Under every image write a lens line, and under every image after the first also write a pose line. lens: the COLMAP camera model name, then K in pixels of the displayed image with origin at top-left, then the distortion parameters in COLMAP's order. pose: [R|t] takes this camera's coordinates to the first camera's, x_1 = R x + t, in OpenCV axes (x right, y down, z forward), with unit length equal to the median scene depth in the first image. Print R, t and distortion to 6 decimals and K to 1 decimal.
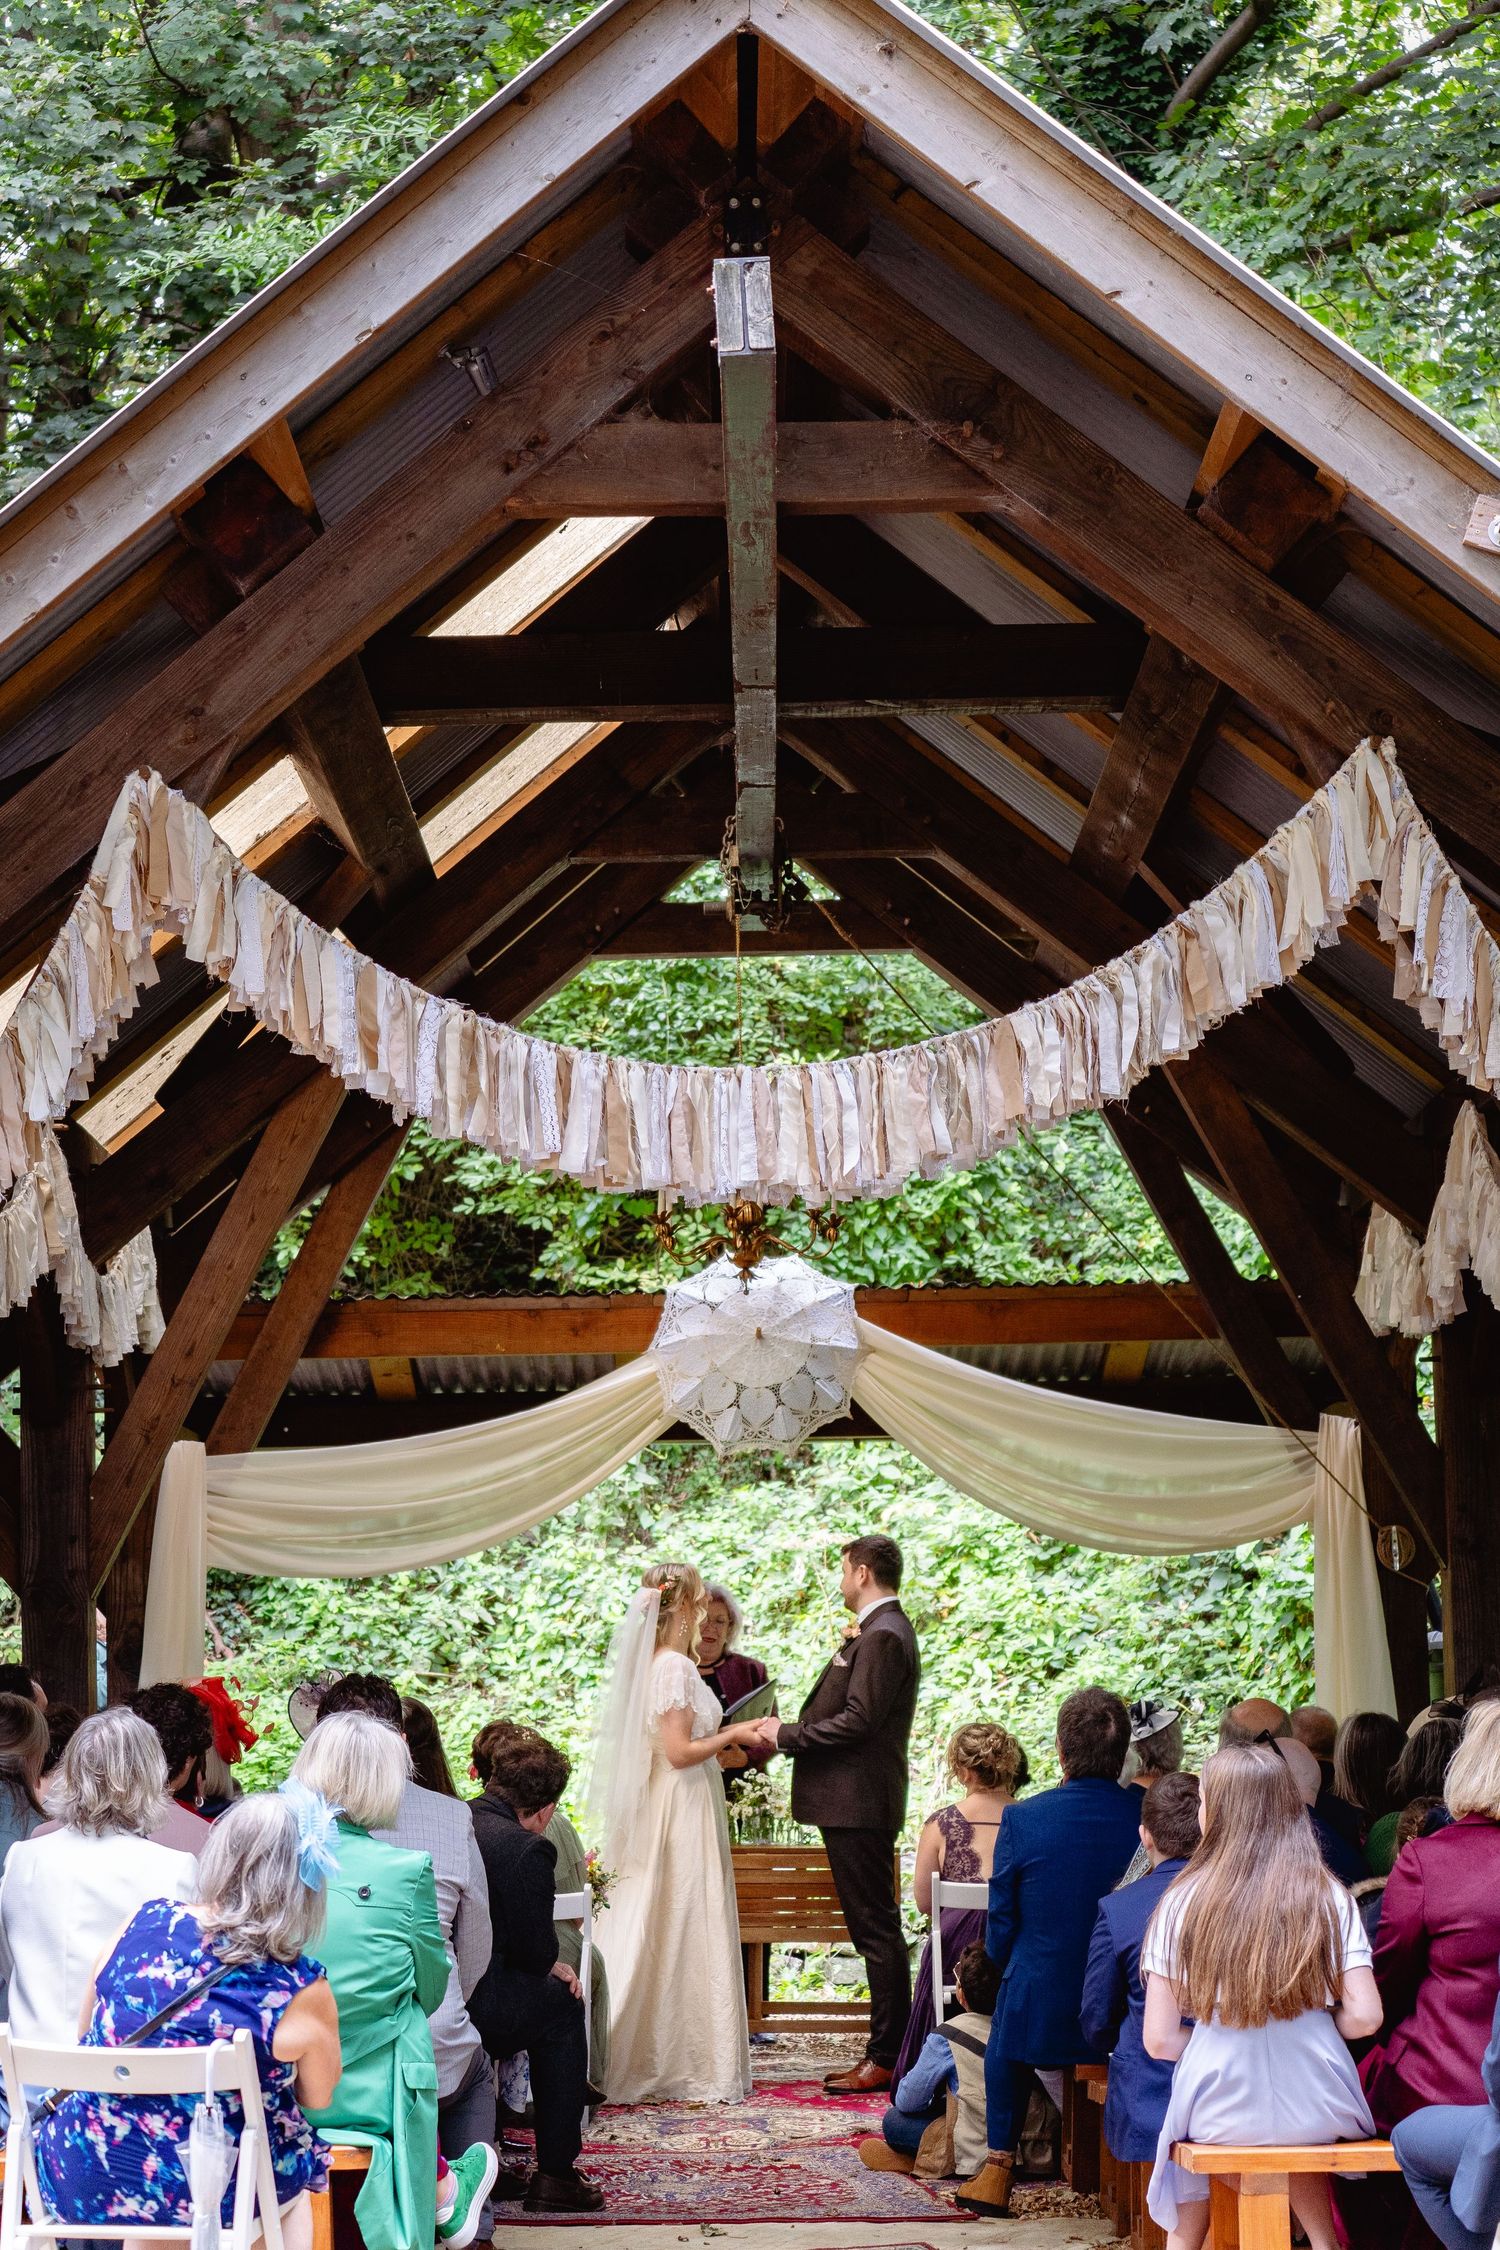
lens RADIAL K [[4467.1, 0, 756.7], [0, 4467.1, 1124.3], [0, 0, 1]] dist [0.007901, 0.000000]
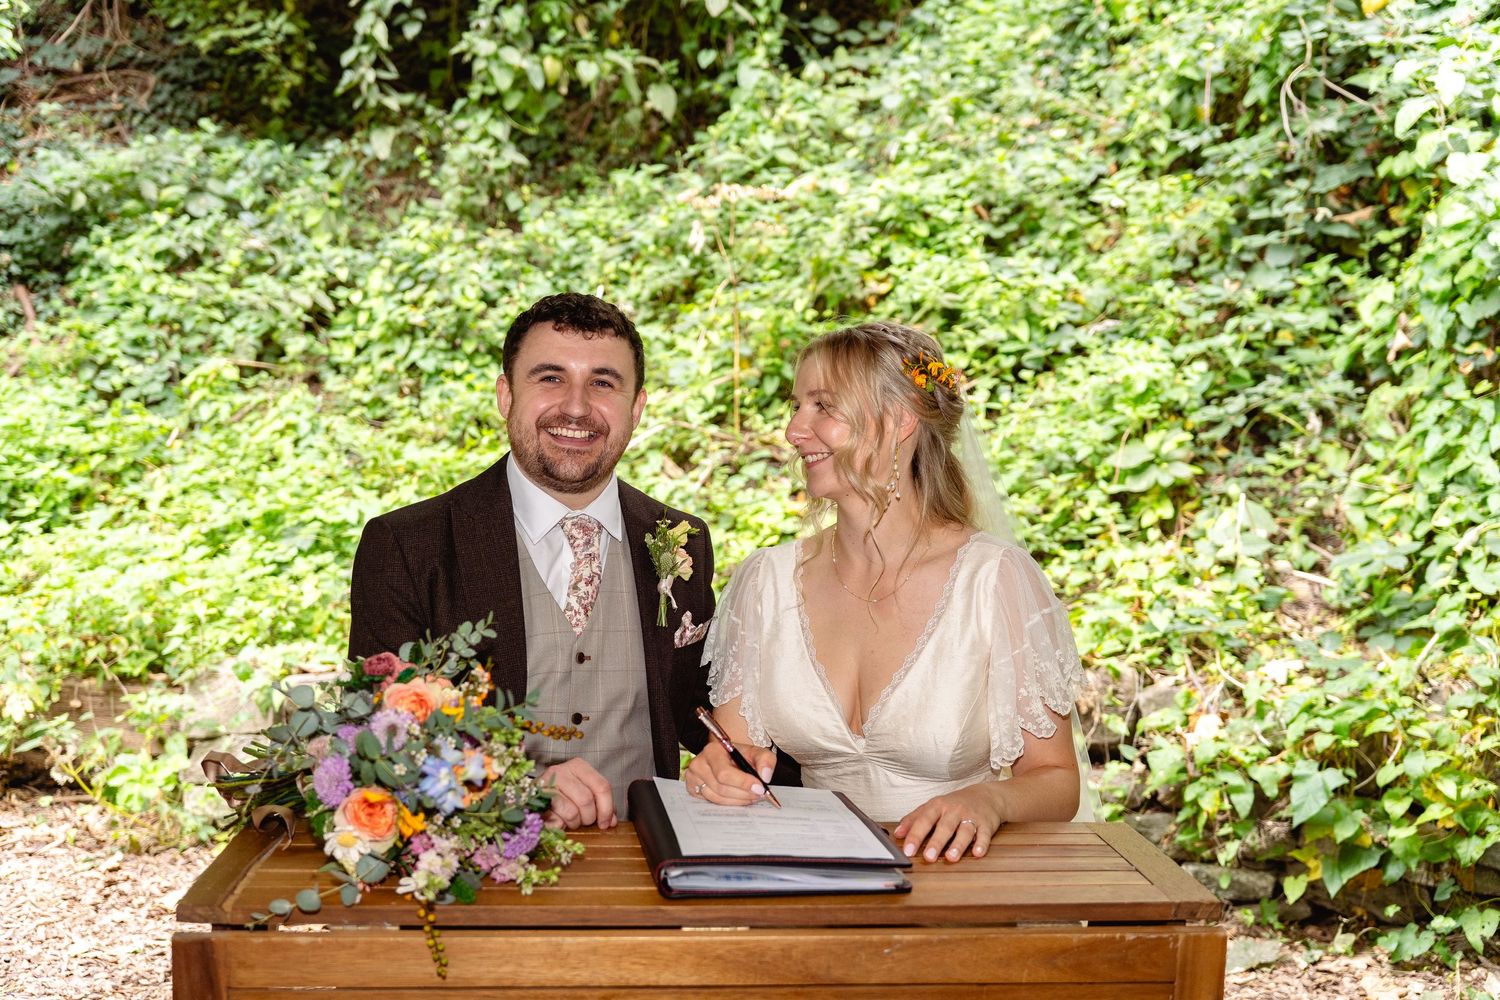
lens RADIAL K [[1607.0, 0, 756.5], [0, 1607.0, 497.3], [0, 0, 1]] dist [-0.026765, 0.000000]
pose [[0.995361, 0.018191, 0.094472, -0.005465], [-0.034808, 0.983533, 0.177346, 0.090496], [-0.089690, -0.179812, 0.979604, 0.687238]]
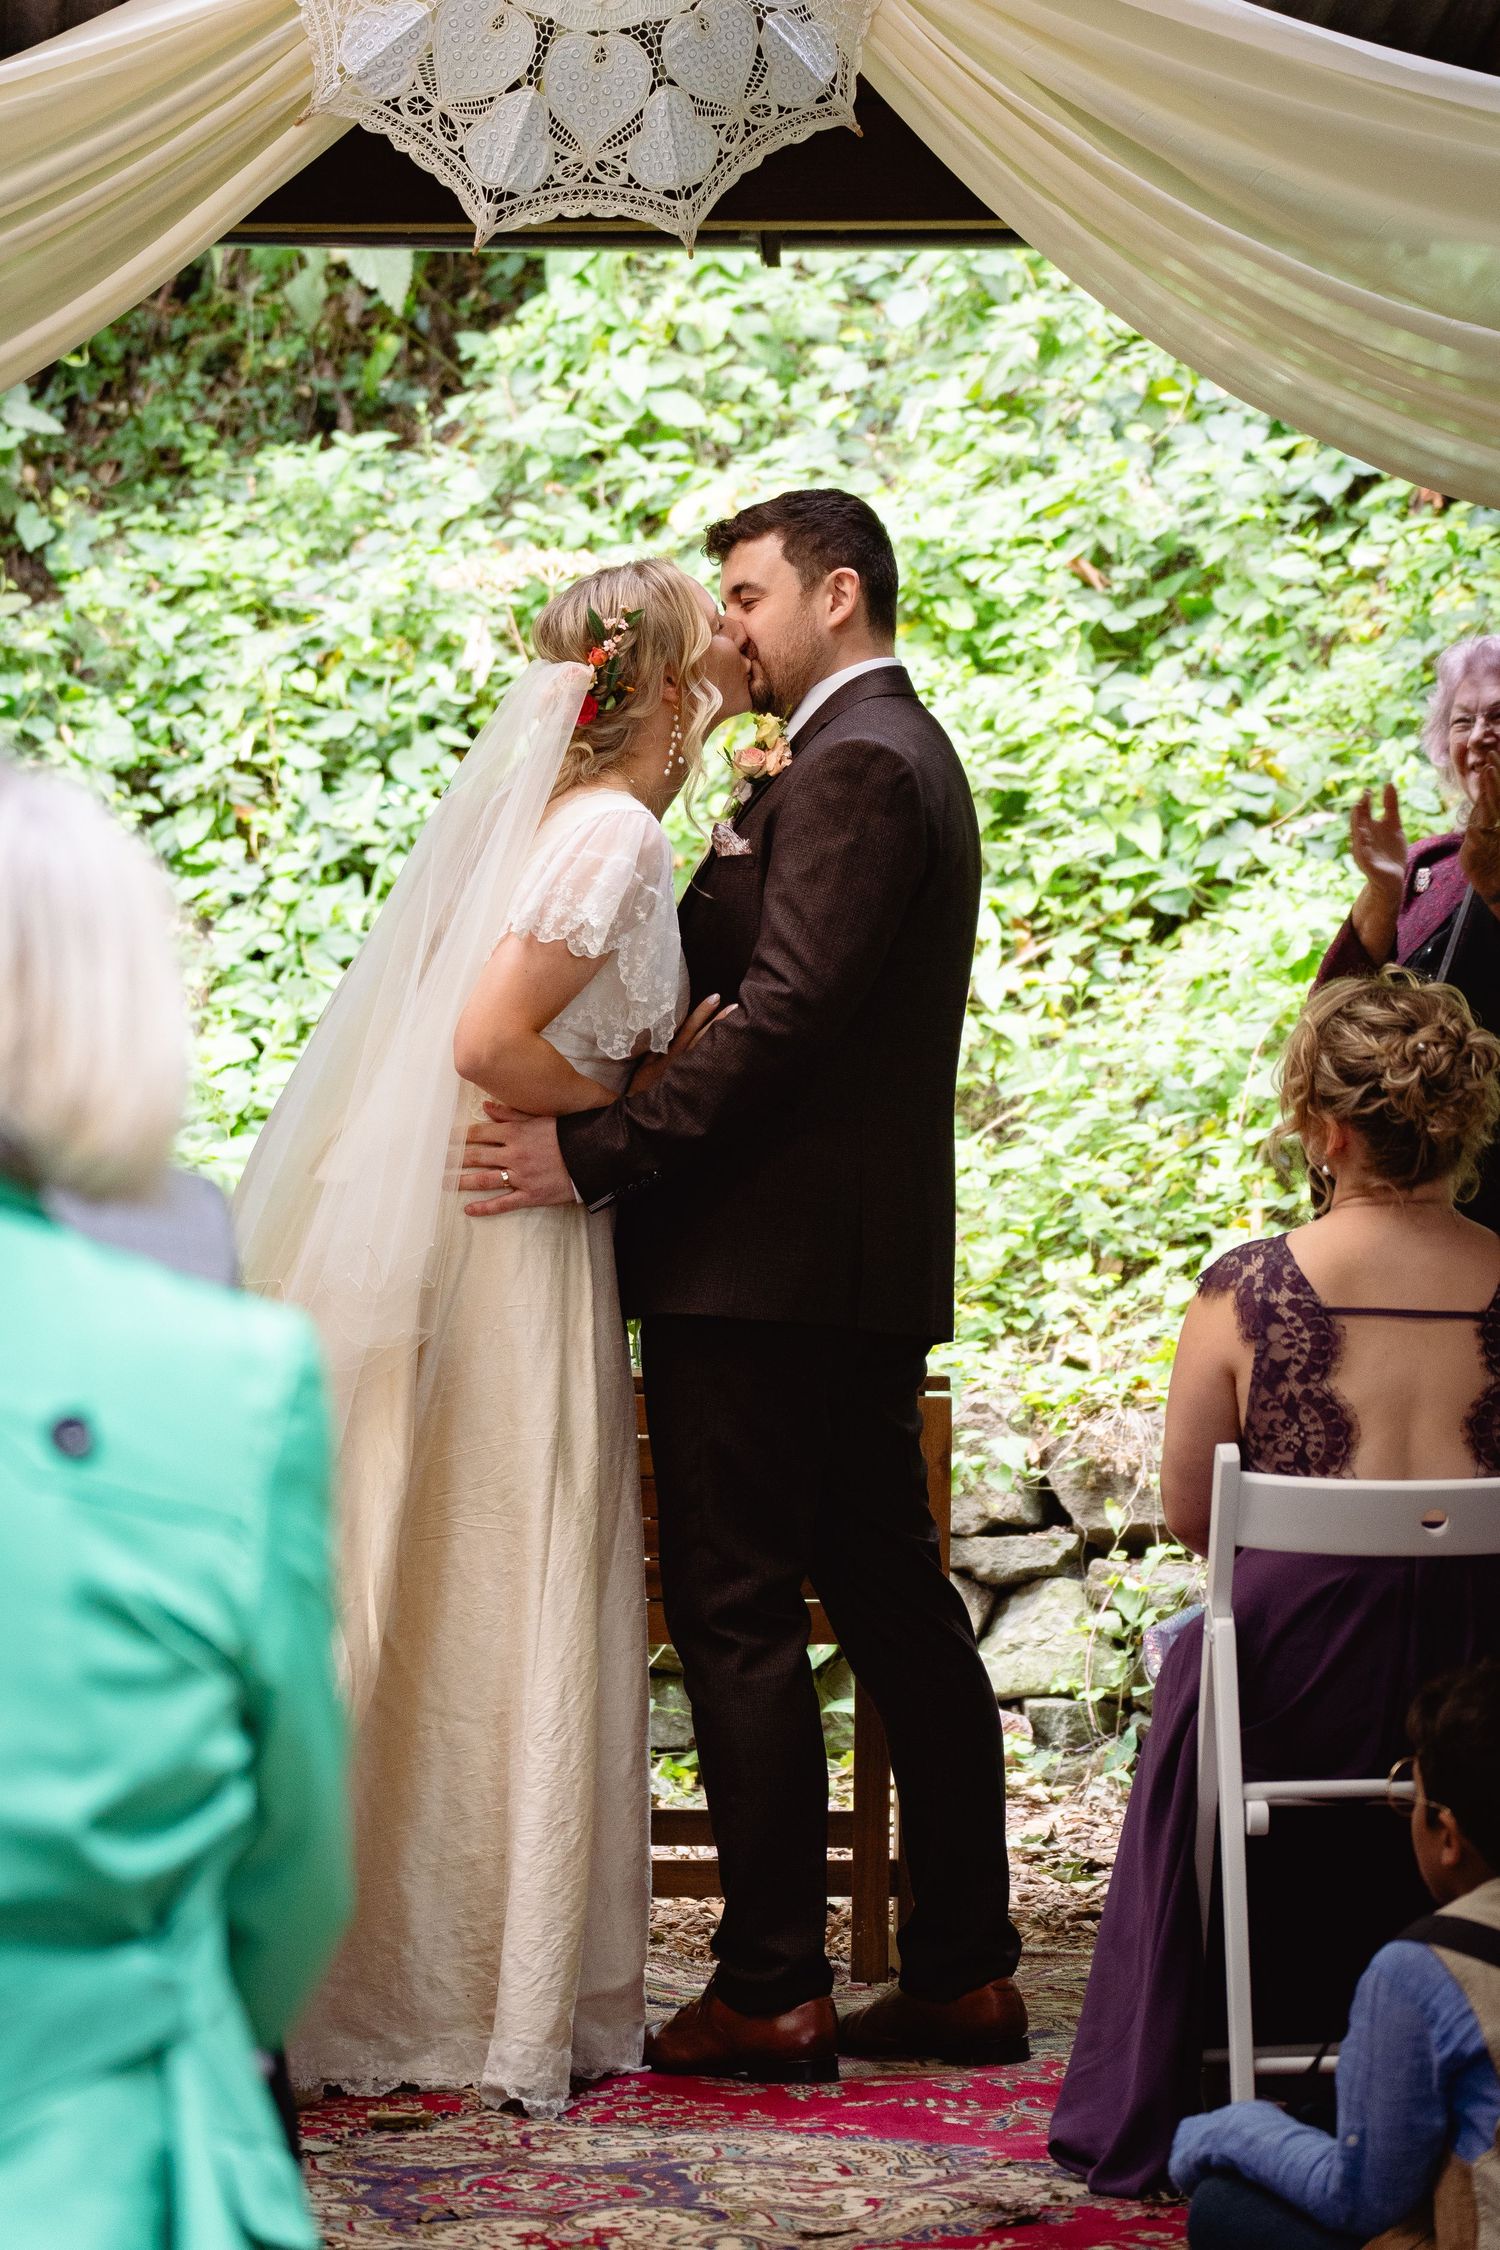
lens RADIAL K [[9327.0, 0, 745.8], [0, 9327.0, 1124.2], [0, 0, 1]] dist [0.085528, 0.000000]
pose [[0.995340, 0.007176, 0.096164, -0.041129], [-0.019636, 0.991417, 0.129258, 0.036270], [-0.094411, -0.130544, 0.986937, 0.213143]]
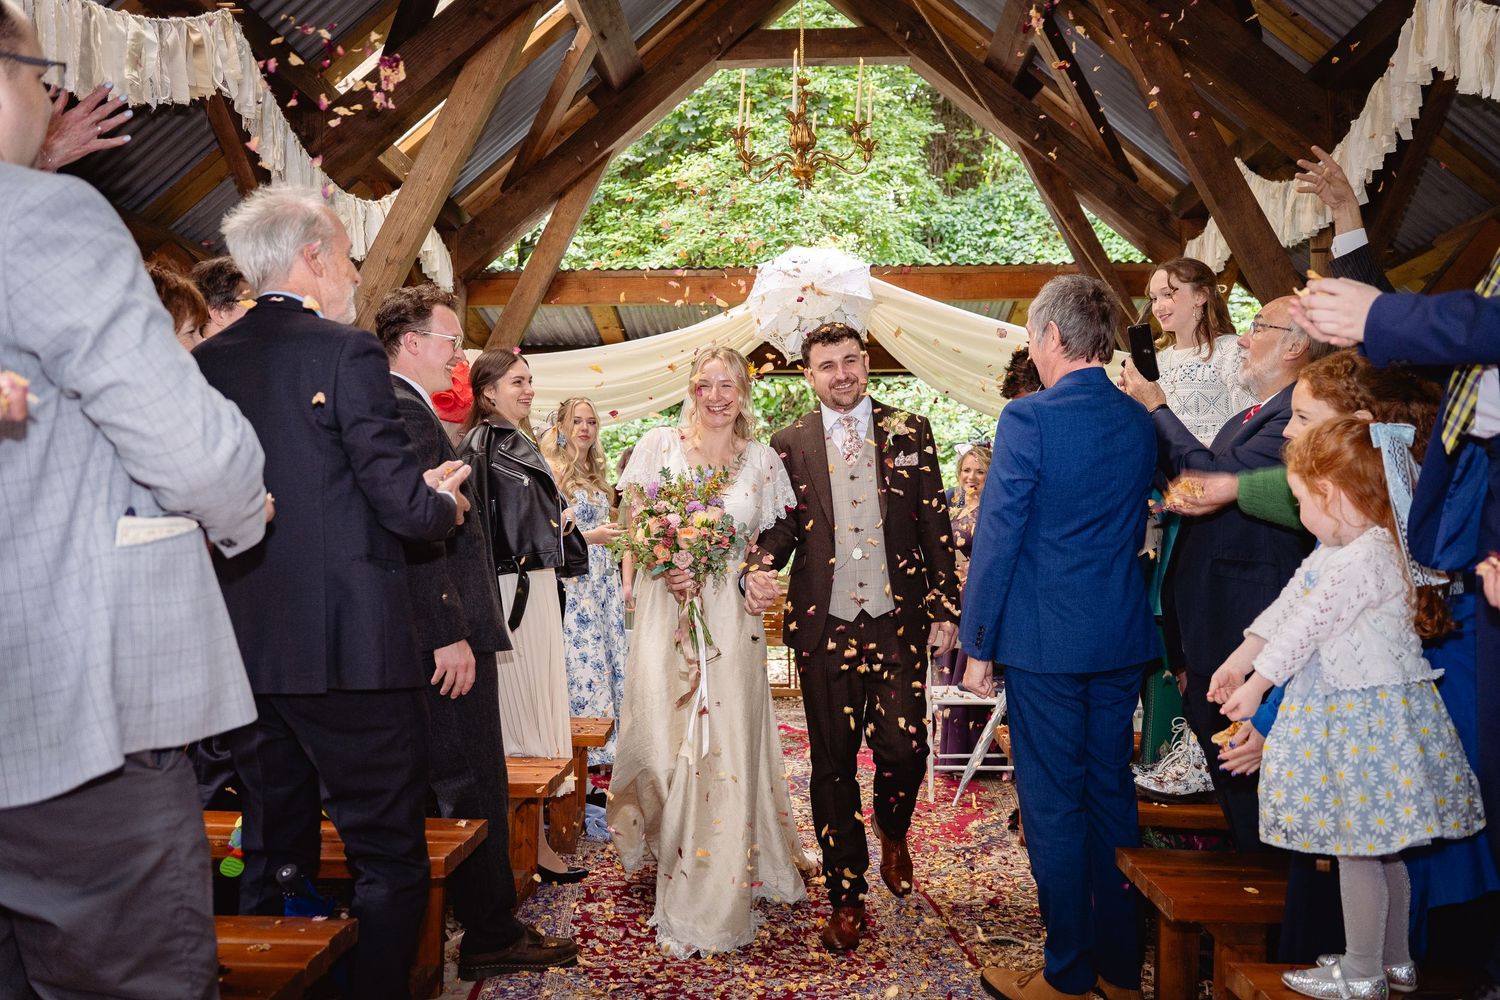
lens RADIAL K [[1158.5, 0, 753.9], [0, 1158.5, 500.9], [0, 0, 1]] dist [-0.011213, -0.007377]
pose [[0.998510, 0.018962, -0.051173, 0.001622], [-0.013773, 0.994902, 0.099906, 0.061211], [0.052806, -0.099052, 0.993680, 0.417316]]
